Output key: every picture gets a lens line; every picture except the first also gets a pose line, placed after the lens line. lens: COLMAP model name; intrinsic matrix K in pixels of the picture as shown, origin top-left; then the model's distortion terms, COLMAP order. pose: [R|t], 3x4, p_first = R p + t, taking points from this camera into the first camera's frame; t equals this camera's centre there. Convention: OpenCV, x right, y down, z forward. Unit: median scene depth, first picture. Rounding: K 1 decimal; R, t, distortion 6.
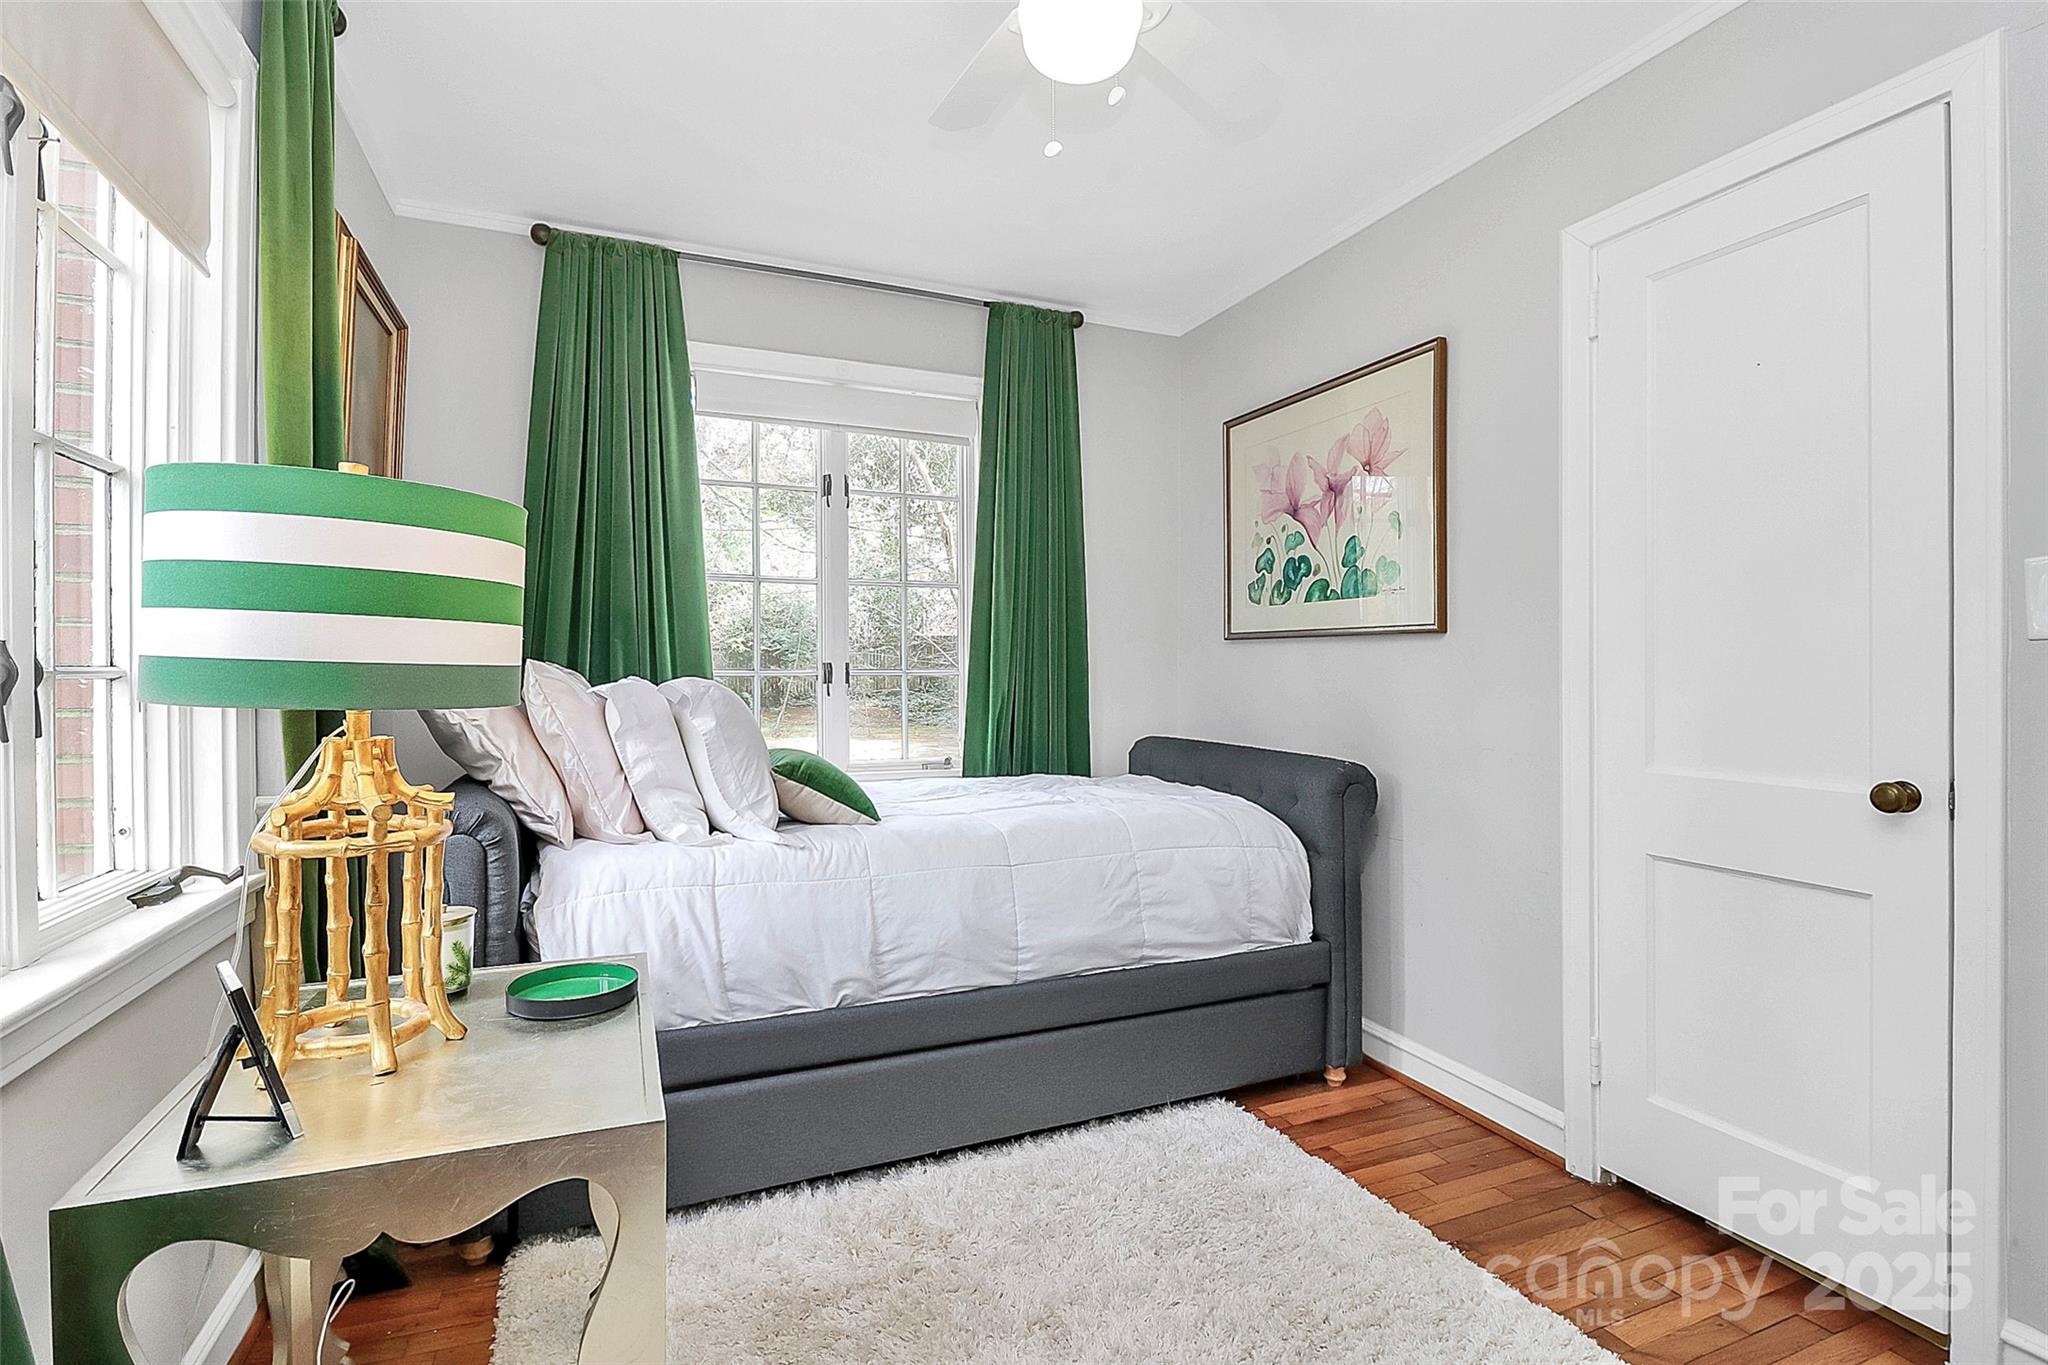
lens RADIAL K [[967.5, 0, 1019.8], [0, 967.5, 674.5], [0, 0, 1]] dist [0.005108, -0.016314]
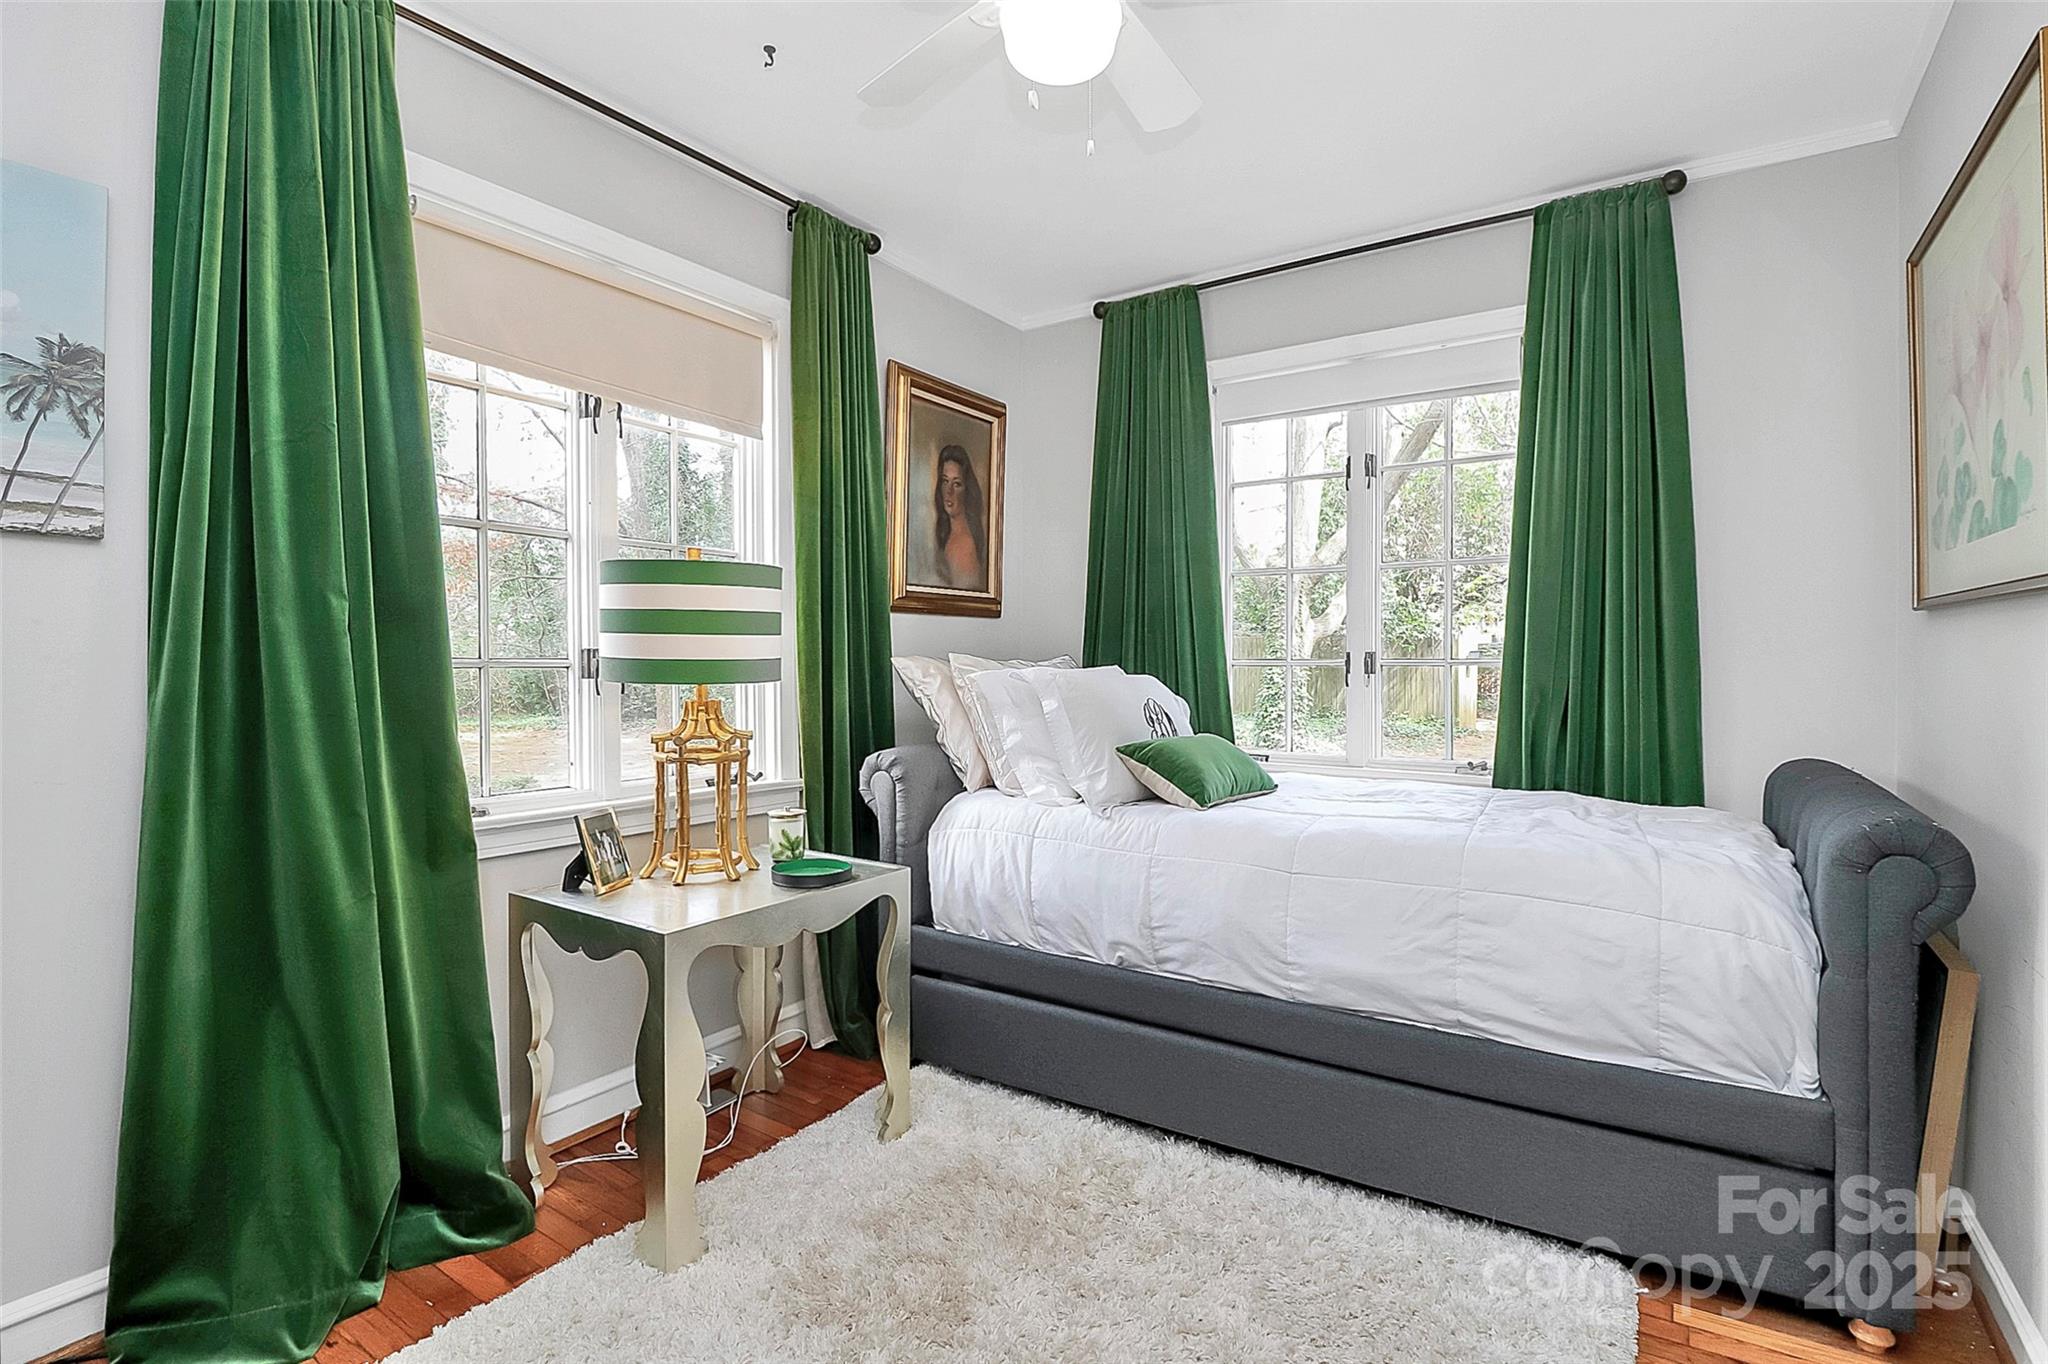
lens RADIAL K [[967.5, 0, 1019.8], [0, 967.5, 674.0], [0, 0, 1]] dist [0.005108, -0.016314]
pose [[0.551378, 0.012348, -0.834164, 0.588770], [-0.001287, 0.999902, 0.013951, -0.004034], [0.834255, -0.006619, 0.551340, 0.265149]]
